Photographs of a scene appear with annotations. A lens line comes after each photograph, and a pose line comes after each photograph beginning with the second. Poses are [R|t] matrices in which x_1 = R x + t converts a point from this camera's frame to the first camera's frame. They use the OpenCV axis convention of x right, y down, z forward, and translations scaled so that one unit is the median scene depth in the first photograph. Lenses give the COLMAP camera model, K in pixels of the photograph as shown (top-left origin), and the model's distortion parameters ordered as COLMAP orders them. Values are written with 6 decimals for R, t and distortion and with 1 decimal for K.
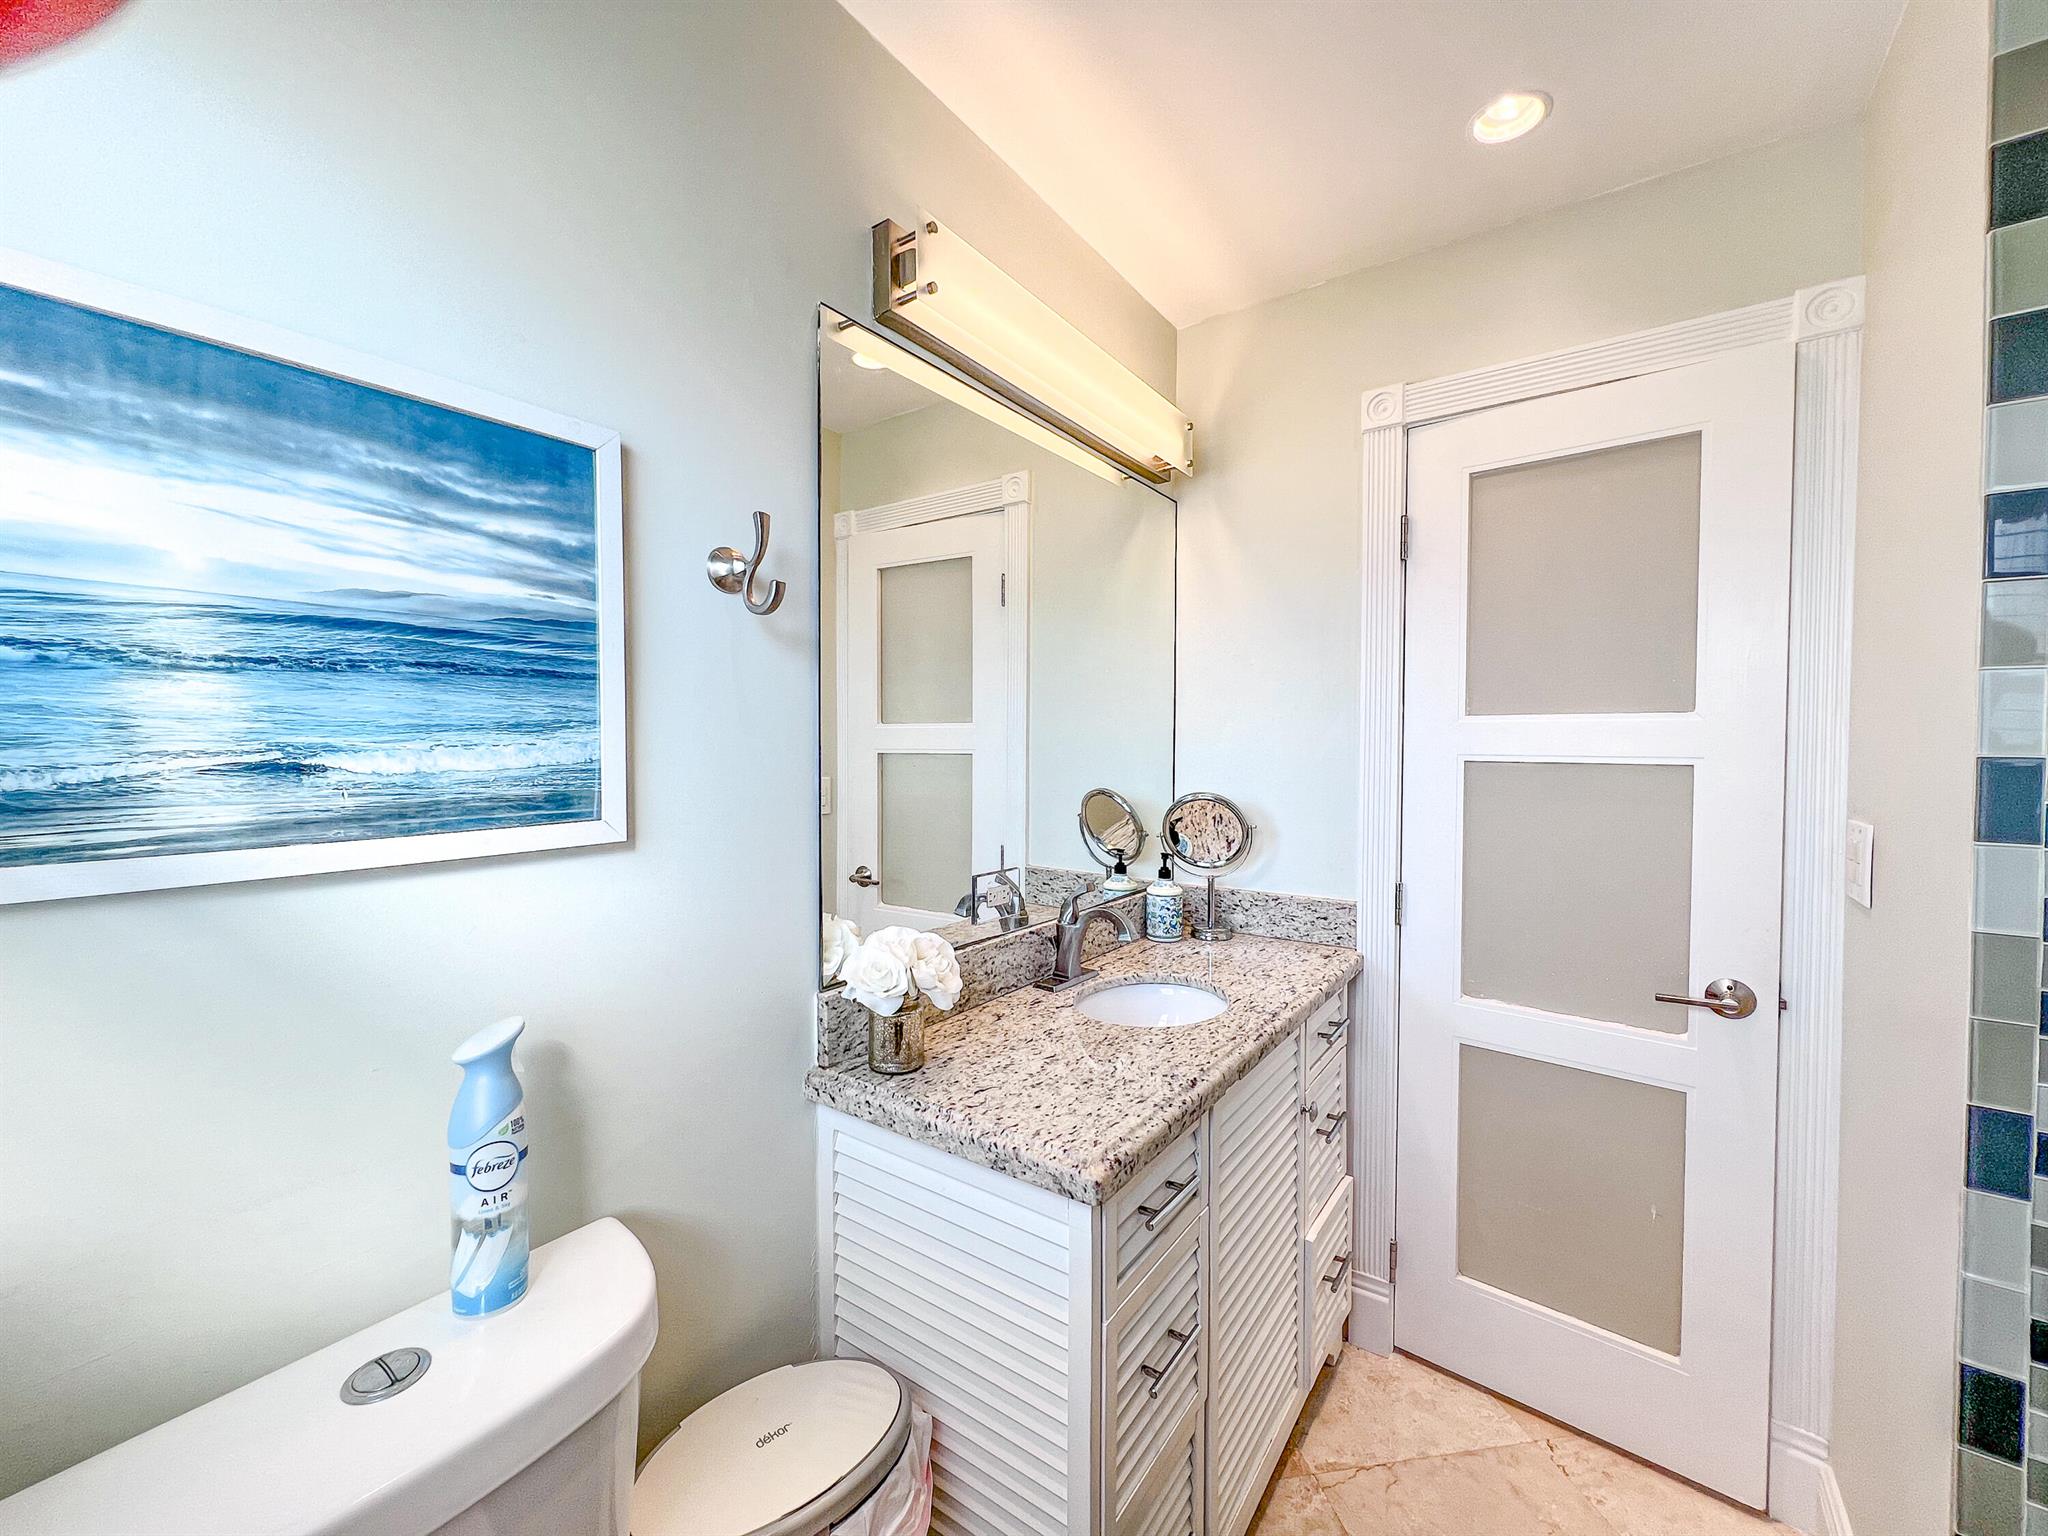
lens RADIAL K [[831.8, 0, 1024.0], [0, 831.8, 768.0], [0, 0, 1]] dist [-0.007639, -0.000154]
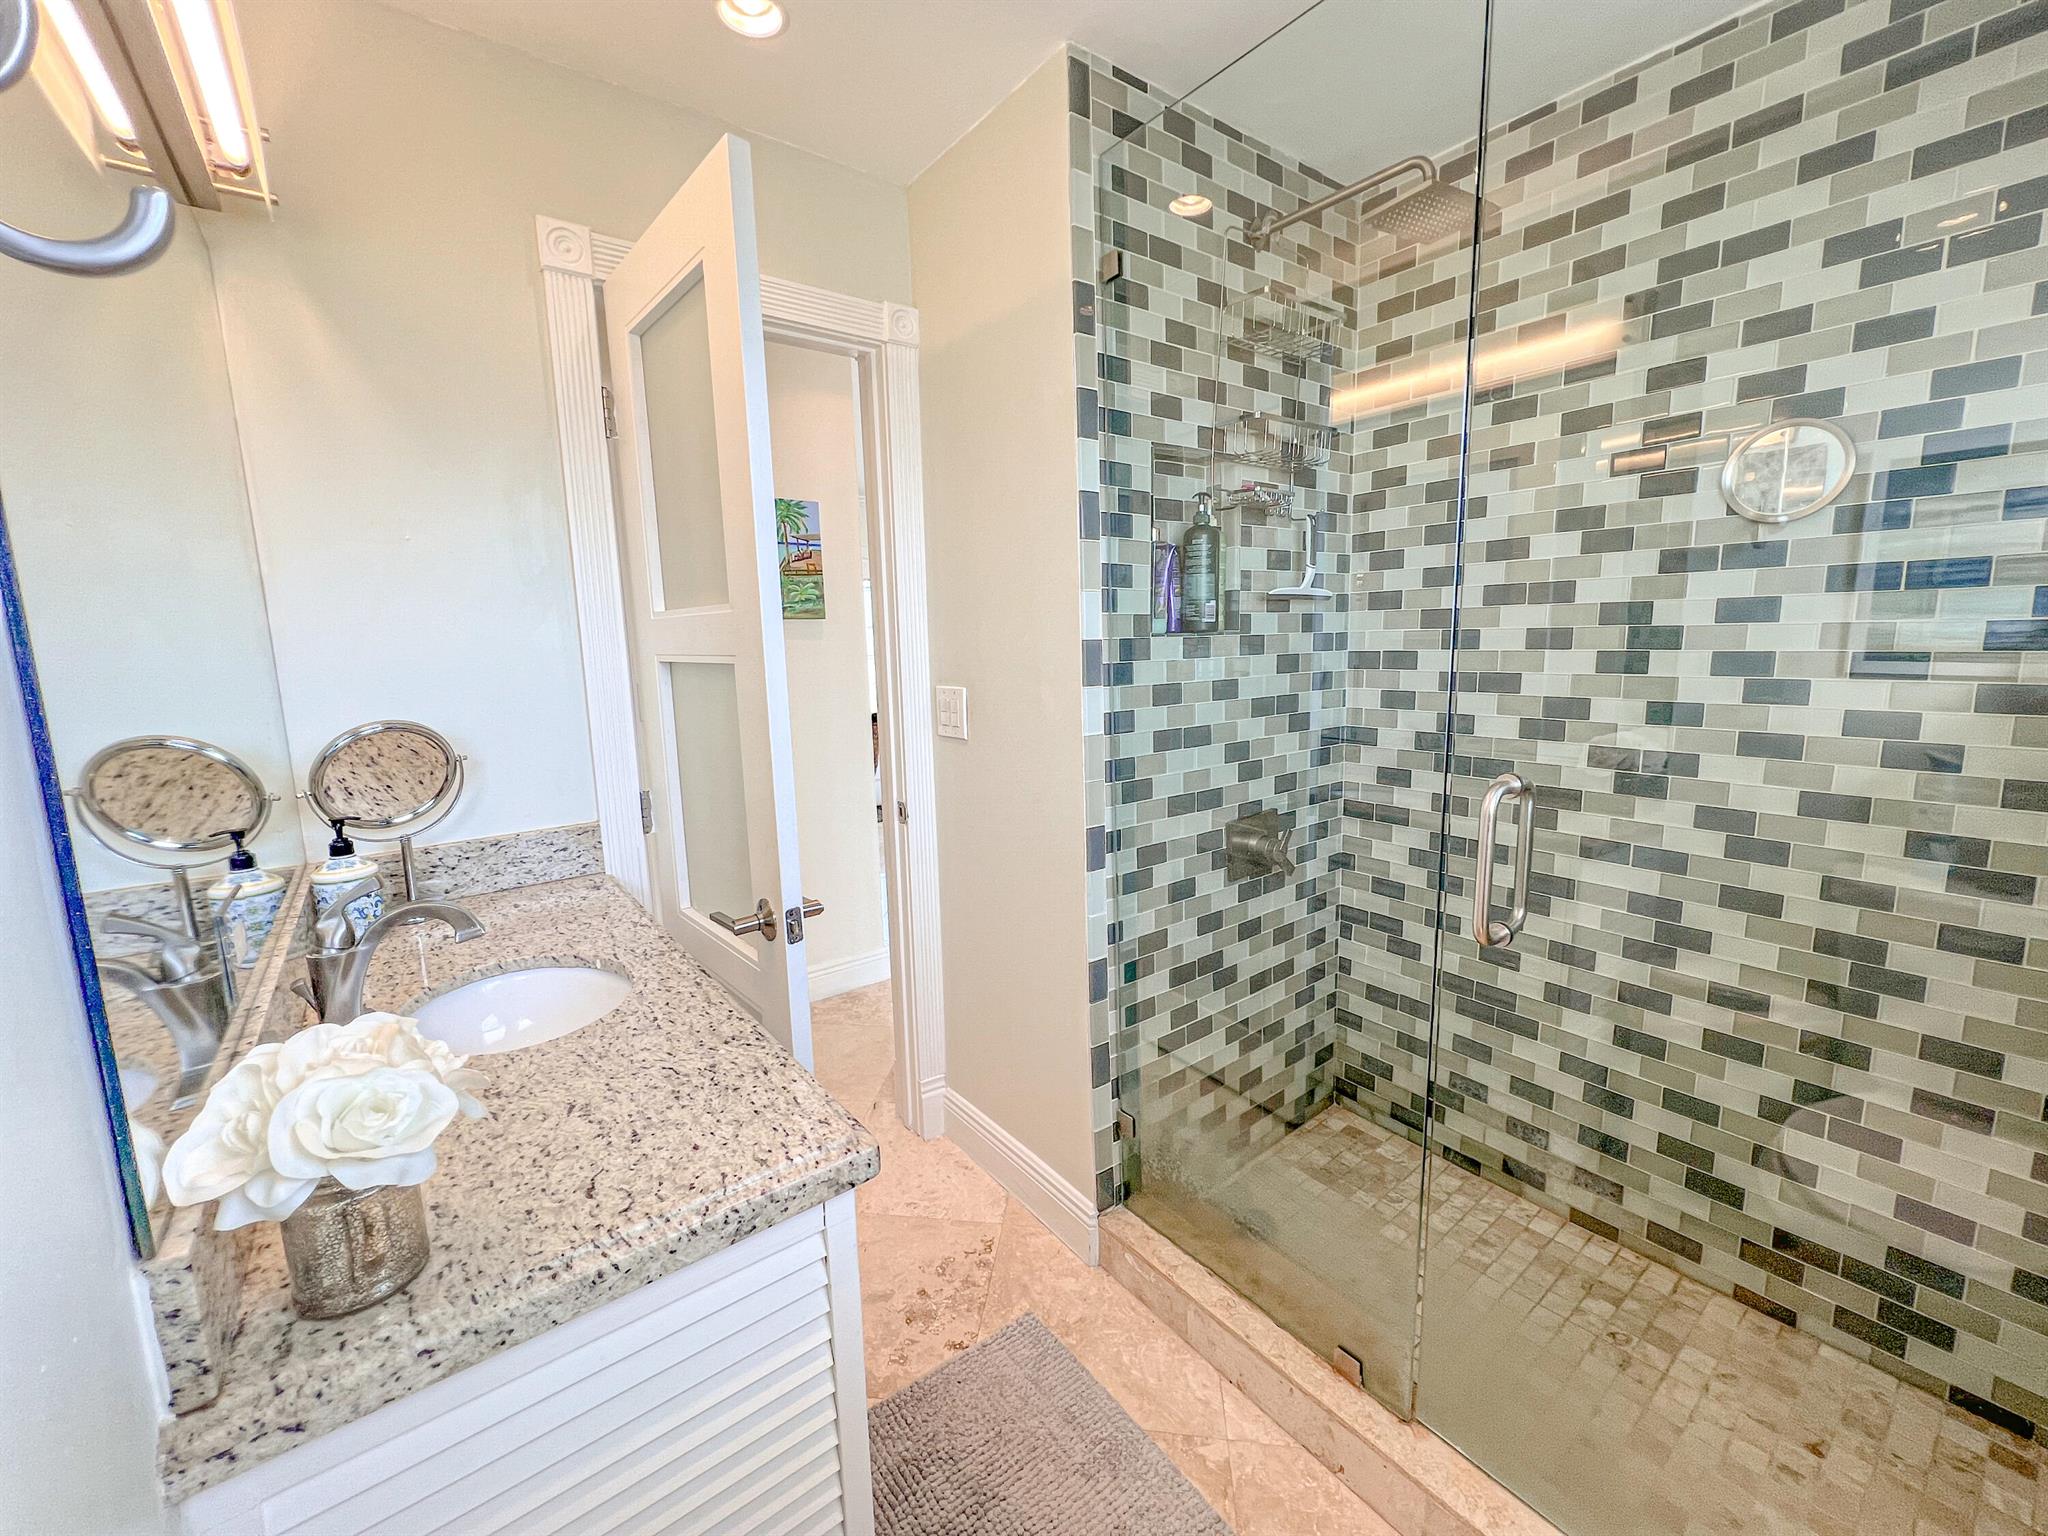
lens RADIAL K [[819.6, 0, 1024.0], [0, 819.6, 768.0], [0, 0, 1]] dist [-0.001120, 0.000013]
pose [[0.291606, -0.165960, 0.942031, -0.351125], [0.057257, 0.986096, 0.155999, -0.011050], [-0.954823, 0.008447, 0.297054, 0.341614]]
